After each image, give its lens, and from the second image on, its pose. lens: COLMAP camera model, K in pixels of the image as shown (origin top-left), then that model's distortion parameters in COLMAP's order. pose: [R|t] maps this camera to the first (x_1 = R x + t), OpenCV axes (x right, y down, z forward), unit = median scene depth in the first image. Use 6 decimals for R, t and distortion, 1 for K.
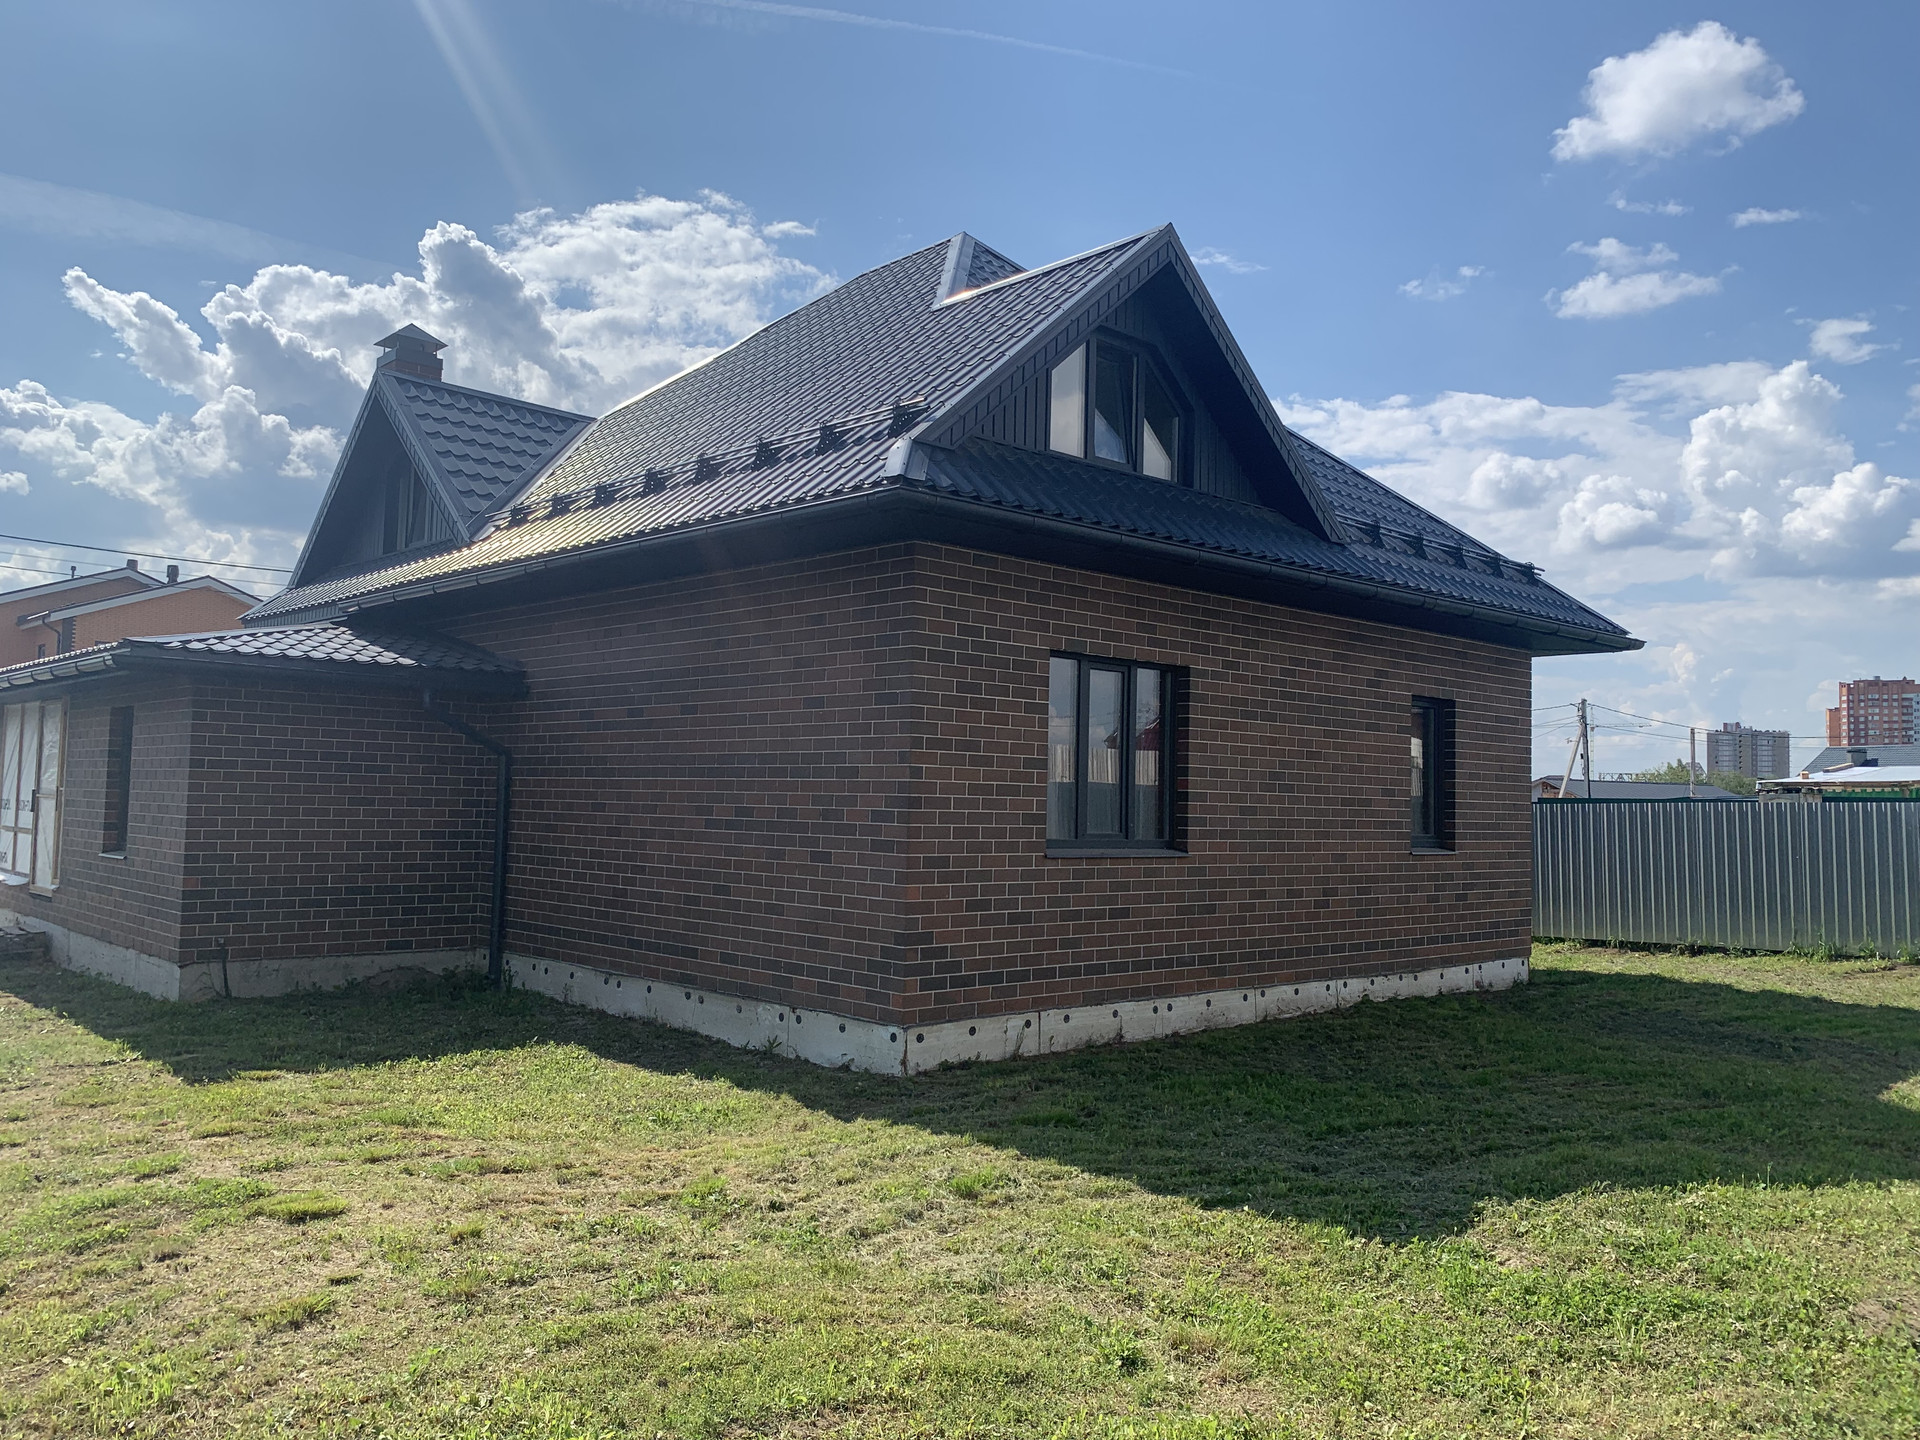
lens RADIAL K [[1480.6, 0, 955.4], [0, 1480.6, 691.1], [0, 0, 1]] dist [0.029501, -0.038139]
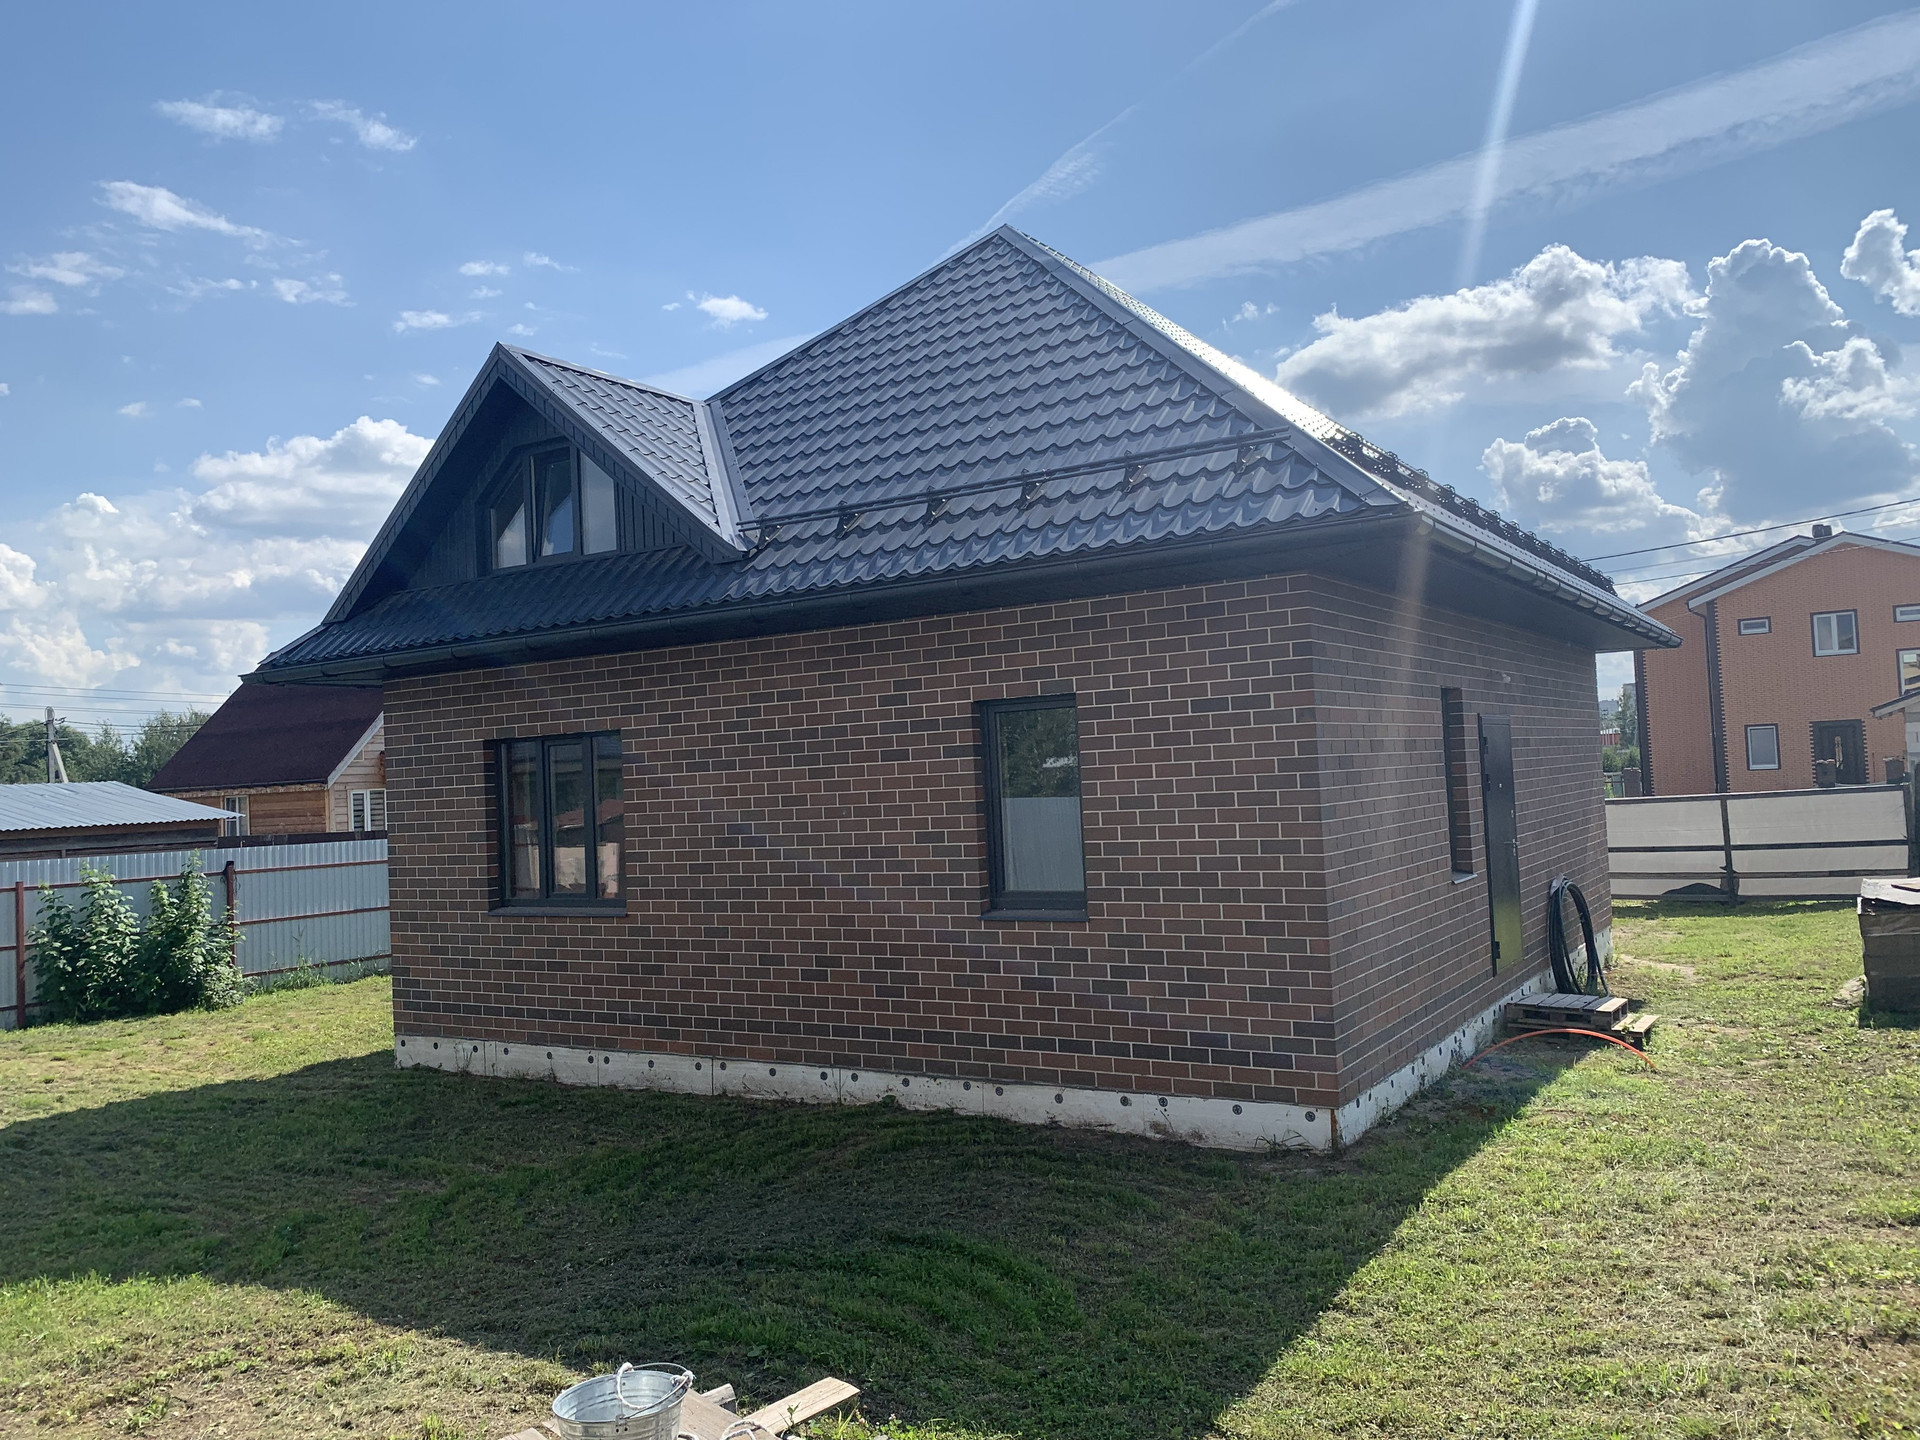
lens RADIAL K [[1480.6, 0, 947.9], [0, 1480.6, 727.2], [0, 0, 1]] dist [0.029501, -0.038139]
pose [[0.250551, -0.068415, -0.965683, 1.184834], [0.126316, 0.991283, -0.037456, 0.047790], [0.959827, -0.112596, 0.257009, 0.948682]]
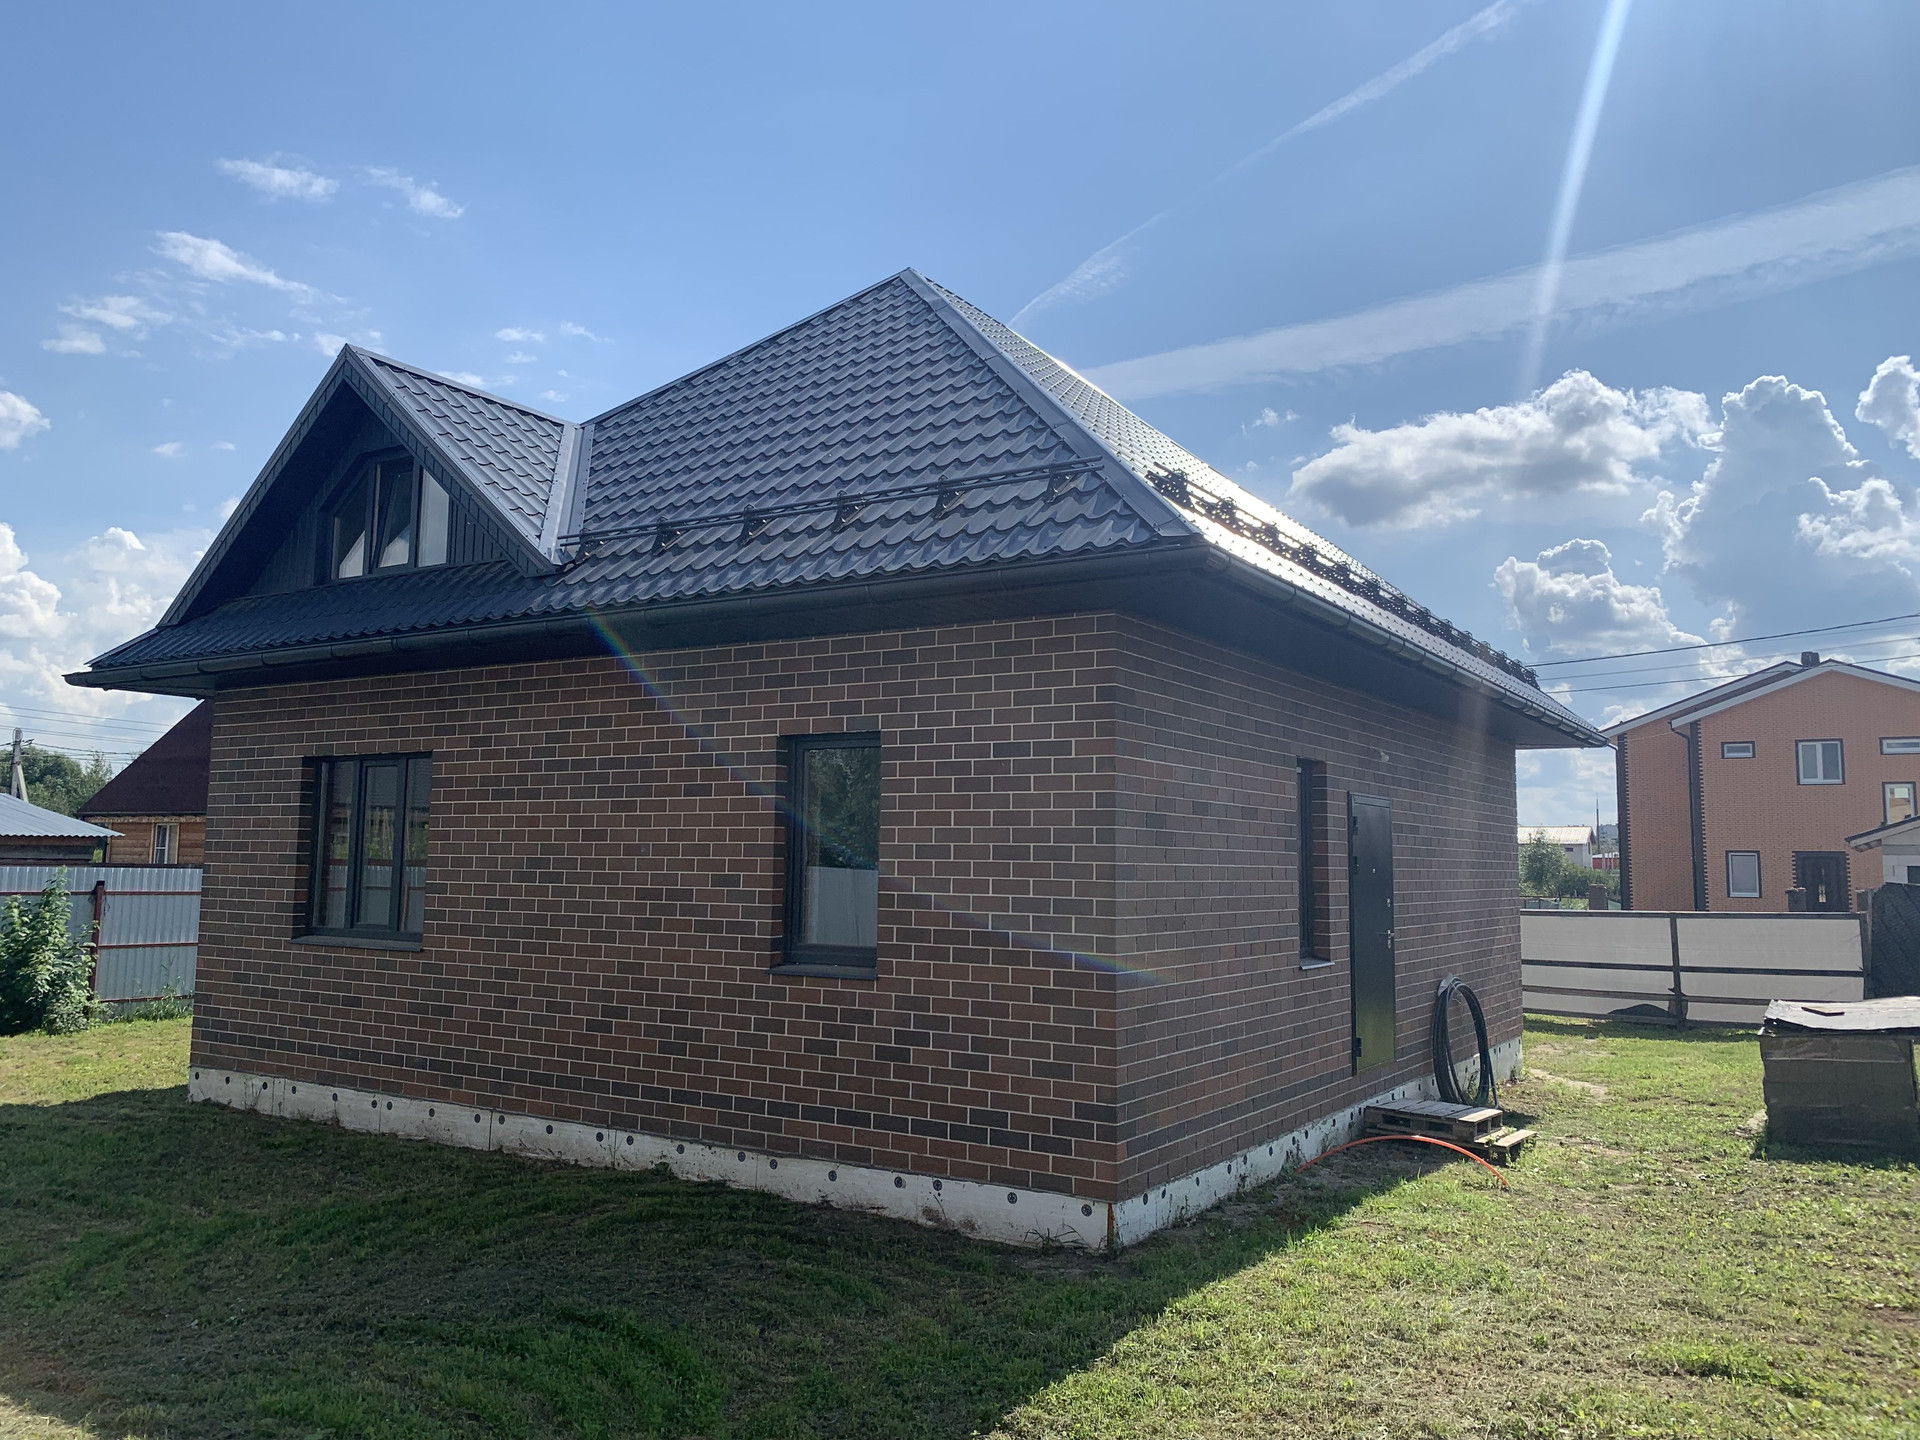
lens RADIAL K [[1480.6, 0, 932.0], [0, 1480.6, 702.9], [0, 0, 1]] dist [0.029501, -0.038139]
pose [[0.242495, -0.123605, -0.962246, 1.154103], [0.064808, 0.991699, -0.111056, 0.079258], [0.967986, -0.035431, 0.248493, 1.066897]]
